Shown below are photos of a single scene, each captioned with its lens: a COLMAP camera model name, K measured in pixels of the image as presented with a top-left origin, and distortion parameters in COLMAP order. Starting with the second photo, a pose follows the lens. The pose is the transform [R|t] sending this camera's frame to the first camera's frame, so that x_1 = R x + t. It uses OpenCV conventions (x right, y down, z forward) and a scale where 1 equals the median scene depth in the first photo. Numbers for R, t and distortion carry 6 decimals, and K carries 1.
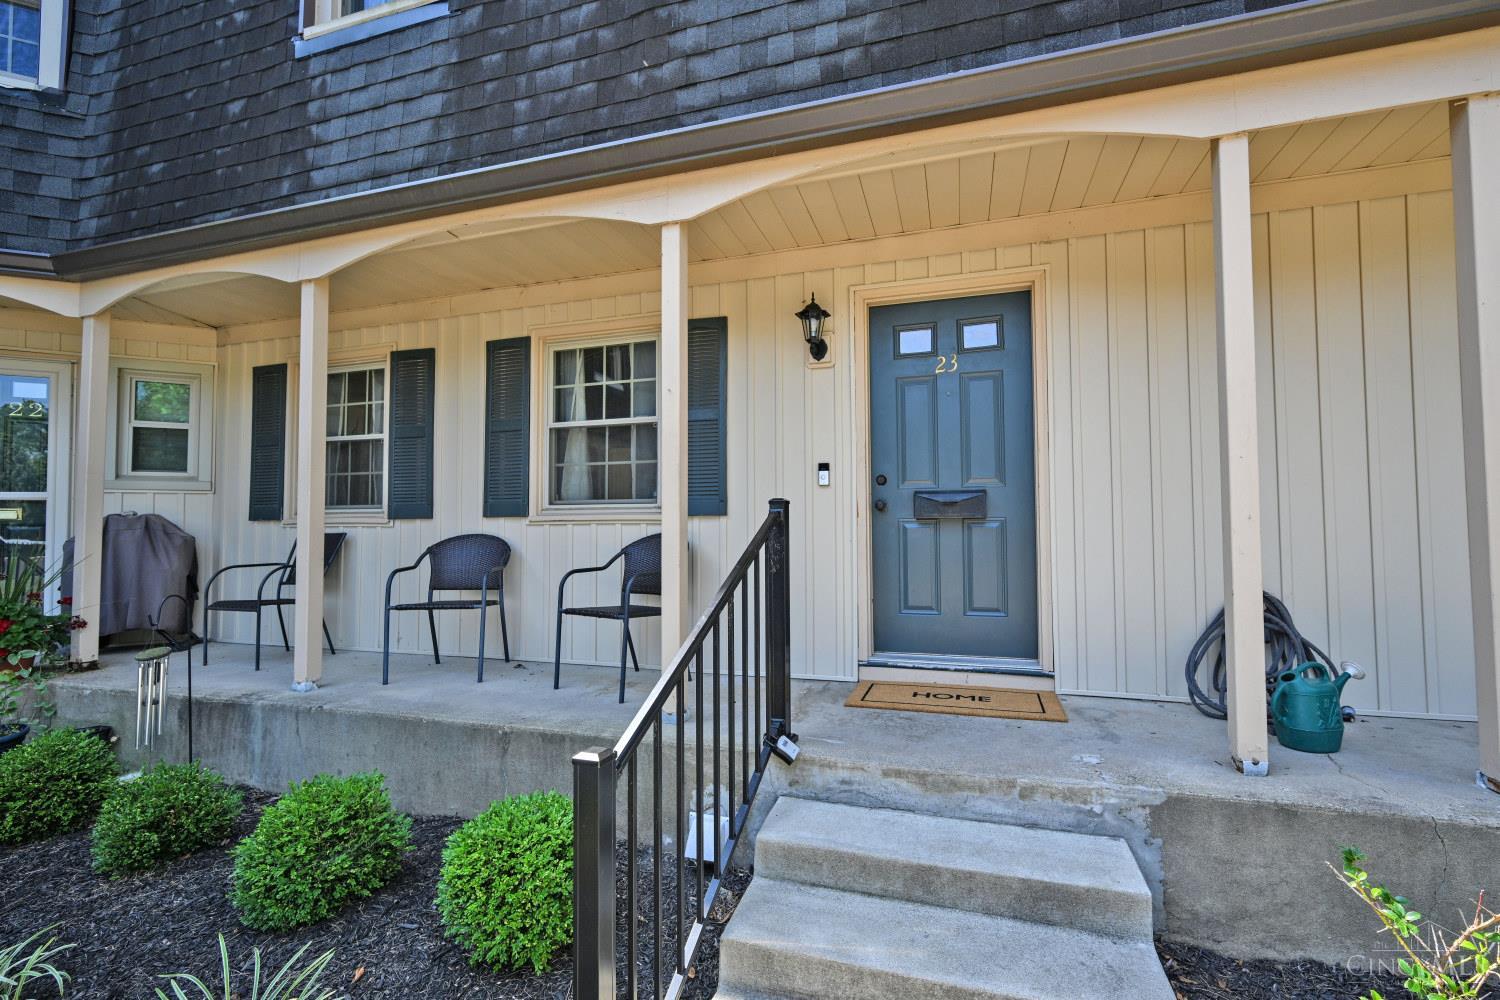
lens RADIAL K [[594.8, 0, 803.8], [0, 594.8, 502.0], [0, 0, 1]] dist [-0.000012, 0.000849]
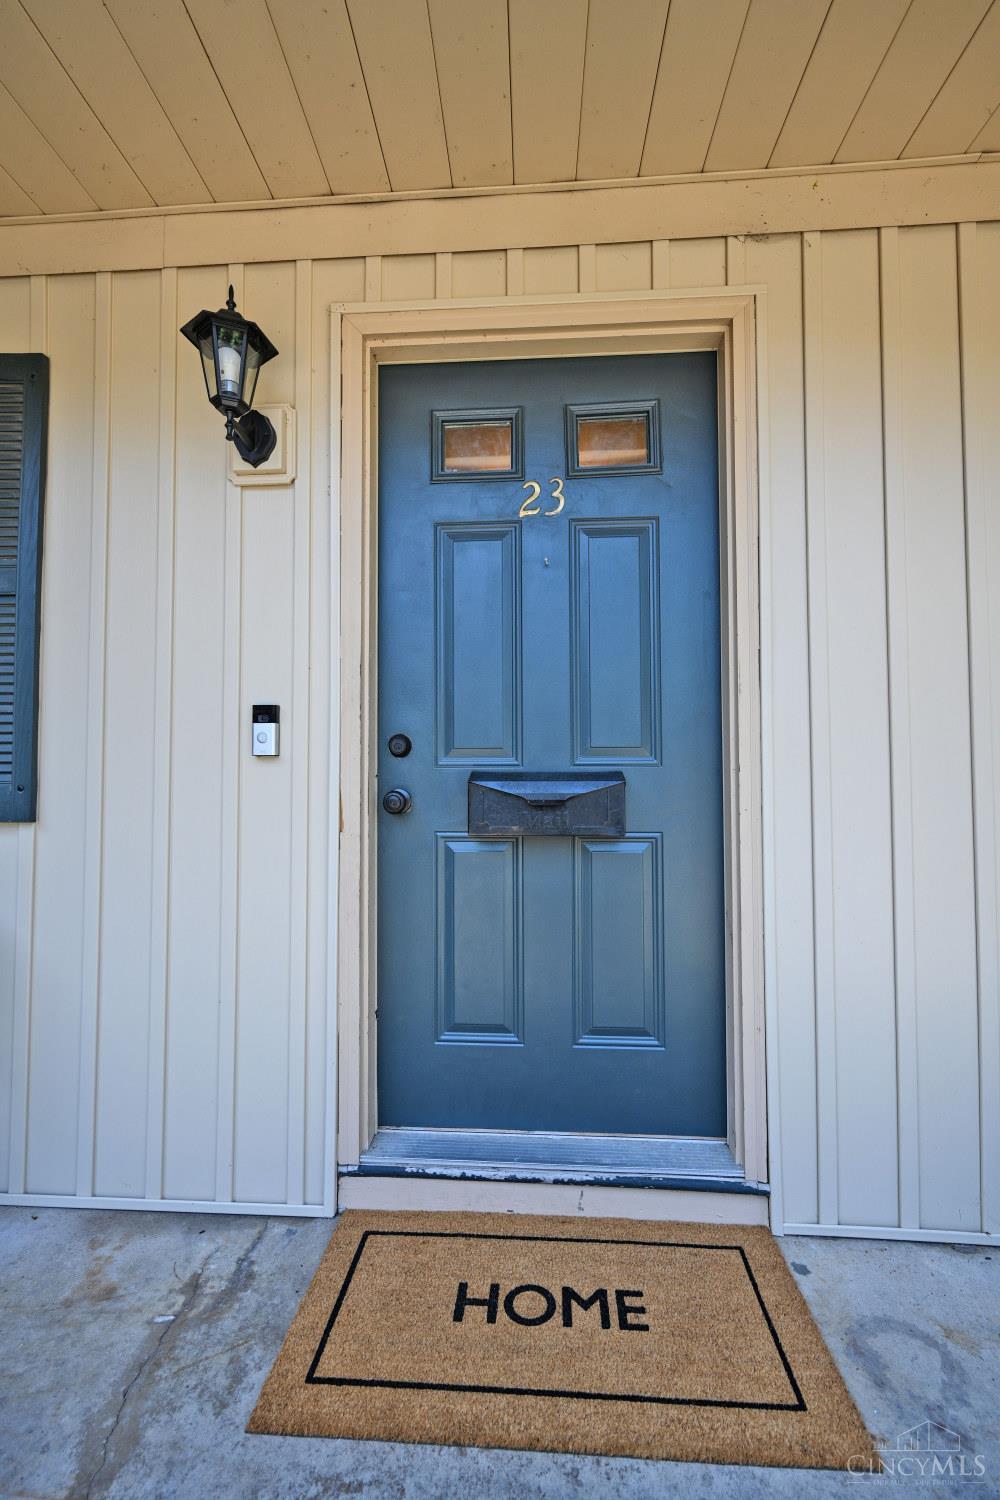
lens RADIAL K [[594.8, 0, 504.3], [0, 594.8, 744.0], [0, 0, 1]] dist [-0.000012, 0.000849]
pose [[0.977170, 0.012205, 0.212108, 0.112847], [-0.013055, 0.999911, 0.002608, -0.040546], [-0.212057, -0.005318, 0.977243, 0.543549]]
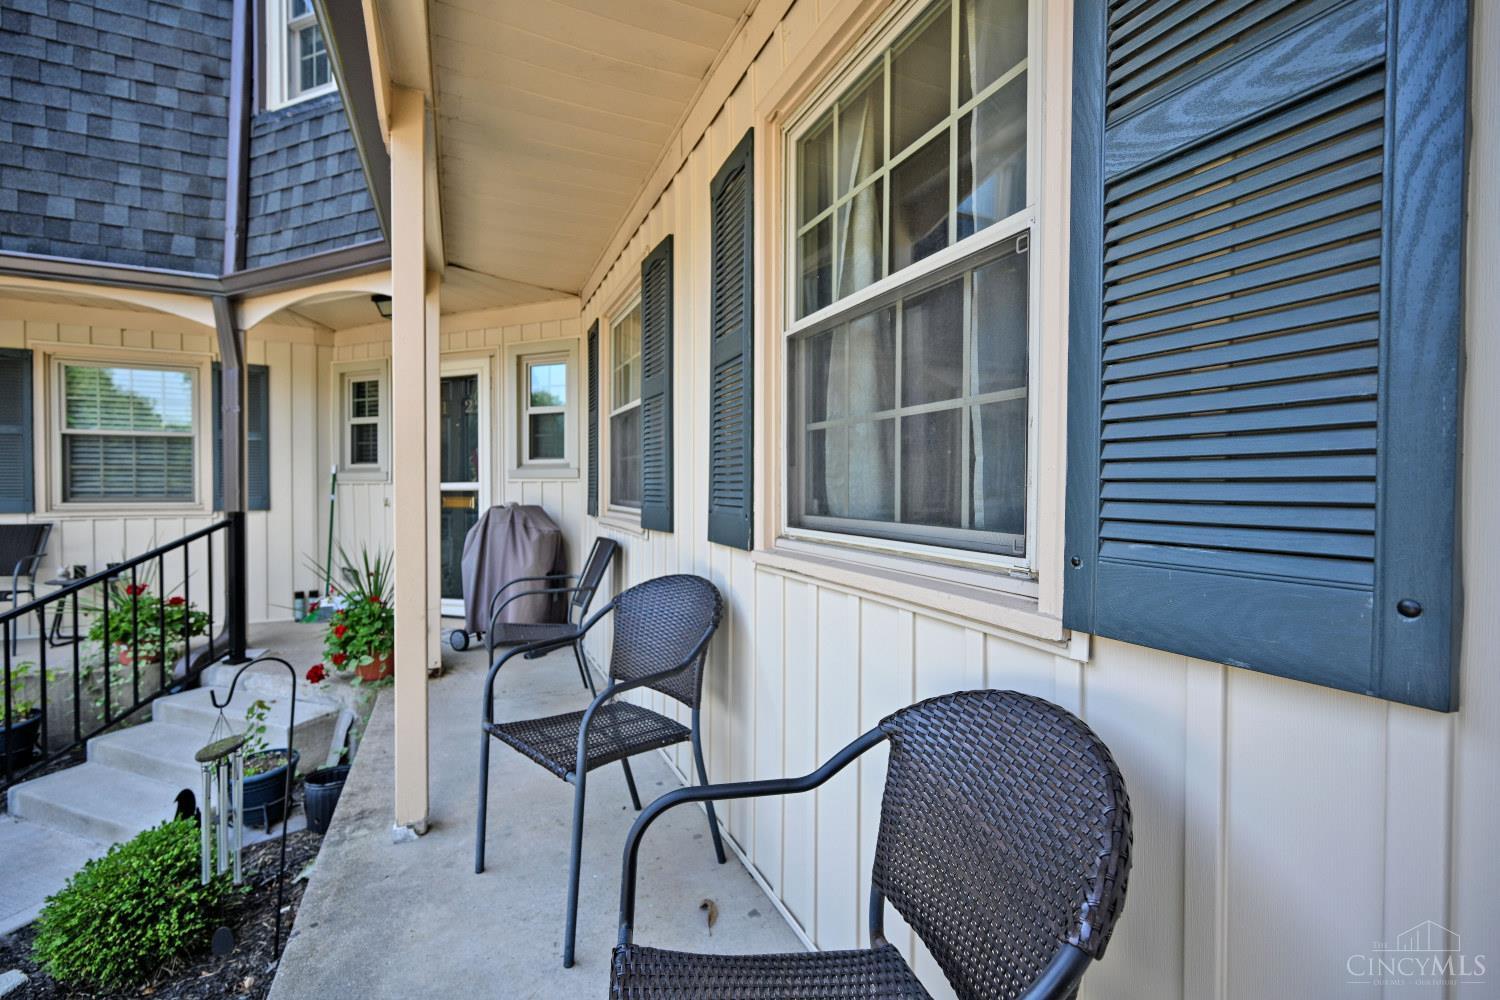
lens RADIAL K [[630.7, 0, 753.9], [0, 630.7, 496.1], [0, 0, 1]] dist [0.002417, 0.000120]
pose [[0.648233, 0.022348, -0.761114, -0.131944], [0.016413, 0.998927, 0.043310, -0.040971], [0.761265, -0.040567, 0.647171, 0.818988]]
